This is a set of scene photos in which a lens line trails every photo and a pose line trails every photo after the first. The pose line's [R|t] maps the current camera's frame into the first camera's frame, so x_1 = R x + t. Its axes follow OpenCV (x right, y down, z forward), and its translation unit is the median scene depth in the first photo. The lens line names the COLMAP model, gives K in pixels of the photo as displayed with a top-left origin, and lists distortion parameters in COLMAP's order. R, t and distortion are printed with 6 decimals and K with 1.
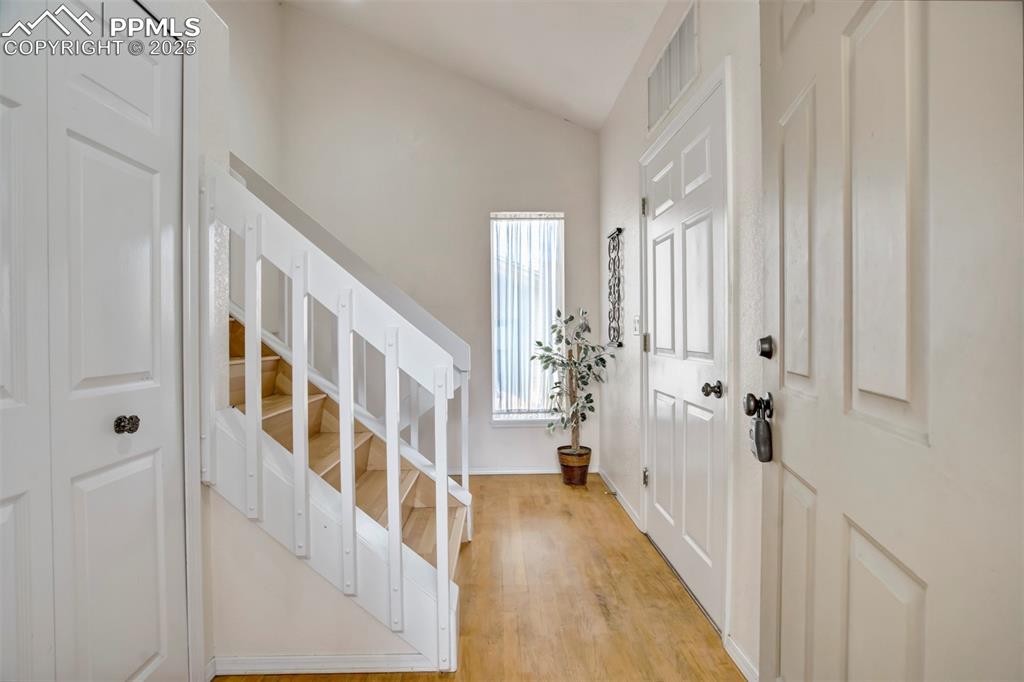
lens RADIAL K [[485.5, 0, 515.0], [0, 485.5, 339.9], [0, 0, 1]] dist [-0.038576, 0.021641]
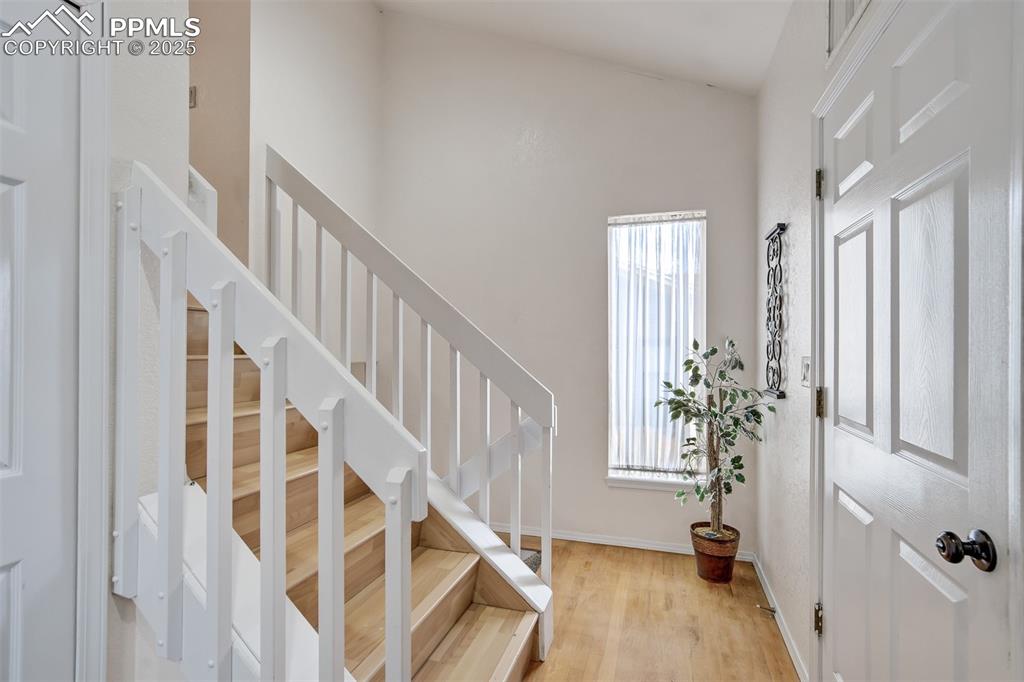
lens RADIAL K [[485.9, 0, 514.1], [0, 485.9, 350.3], [0, 0, 1]] dist [-0.028810, 0.022837]
pose [[0.943039, 0.011212, -0.332494, 0.076812], [-0.014789, 0.999857, -0.008229, -0.036889], [0.332354, 0.012677, 0.943069, 0.208660]]
